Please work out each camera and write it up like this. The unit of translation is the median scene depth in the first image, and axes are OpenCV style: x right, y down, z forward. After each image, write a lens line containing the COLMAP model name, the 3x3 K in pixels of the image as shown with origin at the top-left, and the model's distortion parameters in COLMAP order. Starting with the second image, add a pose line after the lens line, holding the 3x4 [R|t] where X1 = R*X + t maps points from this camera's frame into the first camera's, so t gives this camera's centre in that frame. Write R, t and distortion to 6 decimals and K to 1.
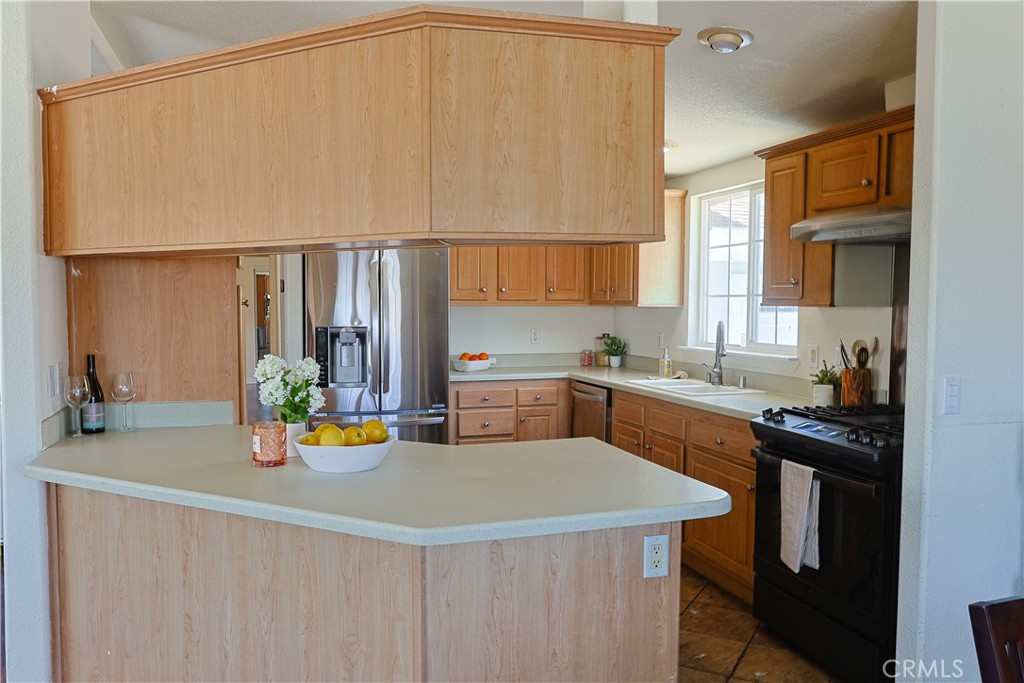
lens RADIAL K [[831.7, 0, 512.0], [0, 831.7, 341.5], [0, 0, 1]] dist [-0.058309, 0.109704]
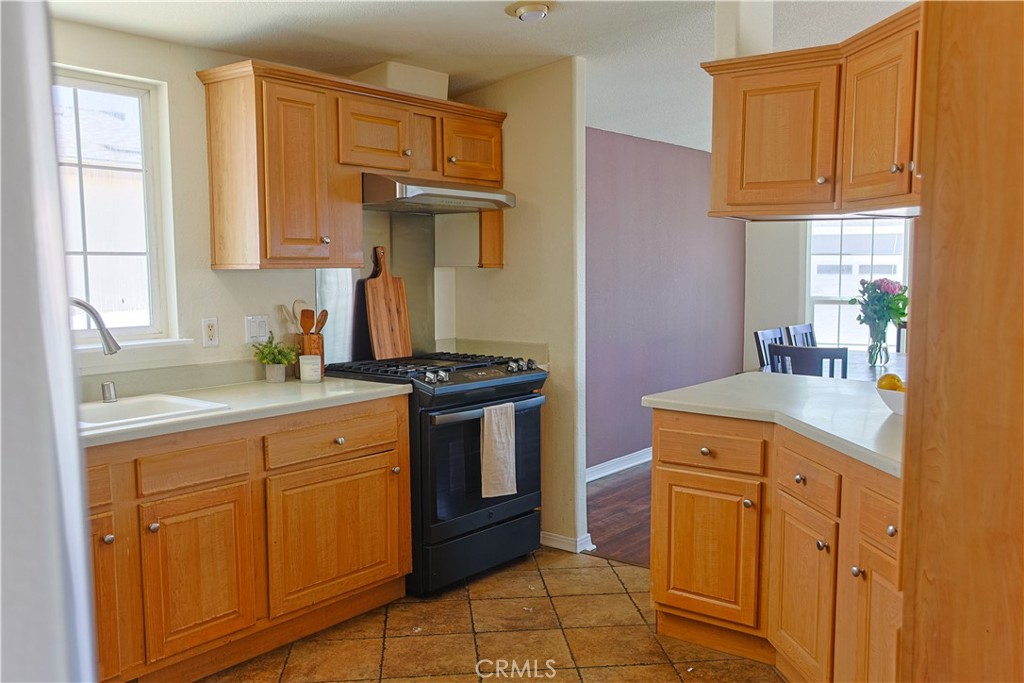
lens RADIAL K [[888.1, 0, 513.0], [0, 888.1, 351.9], [0, 0, 1]] dist [-0.030278, 0.103858]
pose [[-0.561676, -0.086129, 0.822862, -0.390817], [0.039112, 0.990691, 0.130393, -0.049748], [-0.826432, 0.105422, -0.553079, 0.970911]]
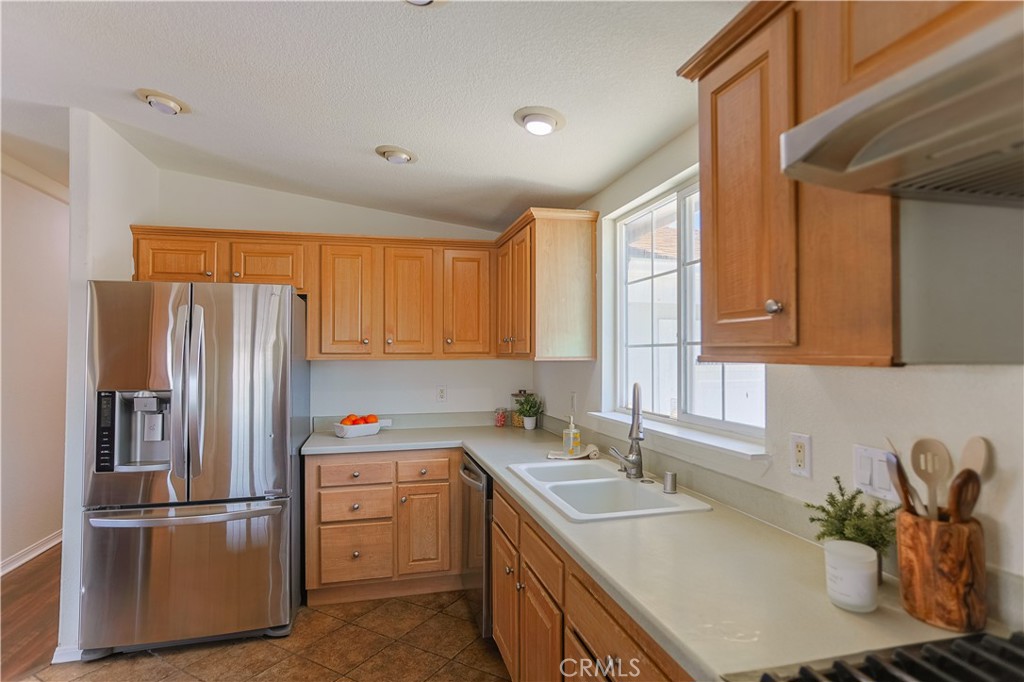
lens RADIAL K [[535.7, 0, 509.6], [0, 535.7, 347.1], [0, 0, 1]] dist [-0.051139, 0.023715]
pose [[0.999000, -0.008055, -0.043976, 0.151834], [0.005407, 0.998185, -0.059986, -0.025416], [0.044379, 0.059689, 0.997230, 0.510592]]
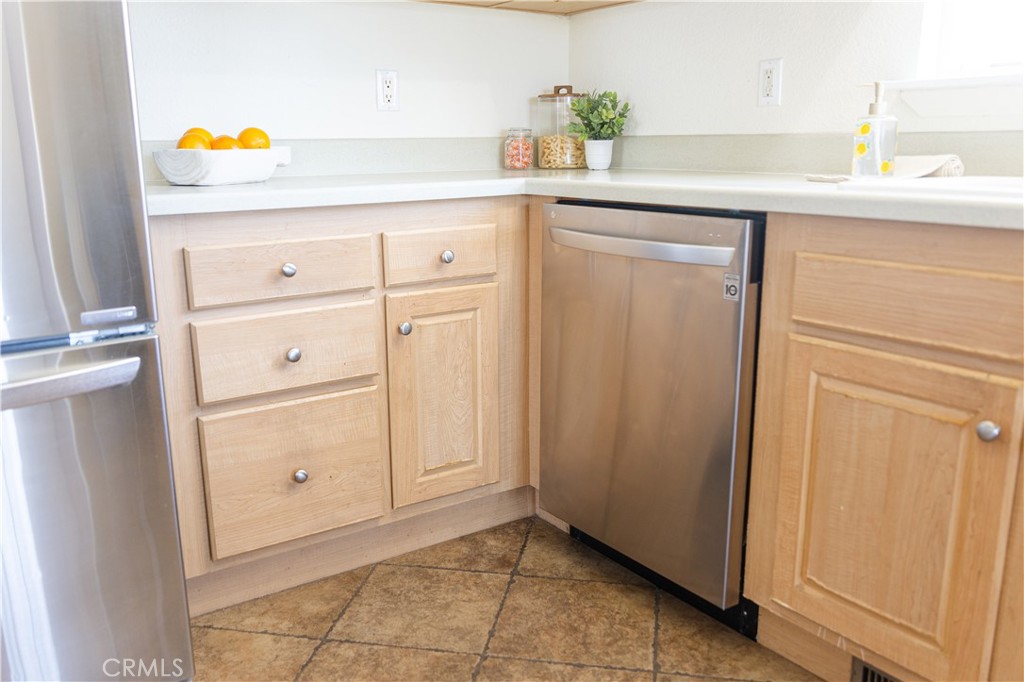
lens RADIAL K [[888.1, 0, 513.0], [0, 888.1, 351.4], [0, 0, 1]] dist [-0.030278, 0.103858]
pose [[0.953290, -0.081550, 0.290840, -0.051426], [0.025424, 0.981112, 0.191765, 0.040452], [-0.300985, -0.175413, 0.937357, 0.713817]]
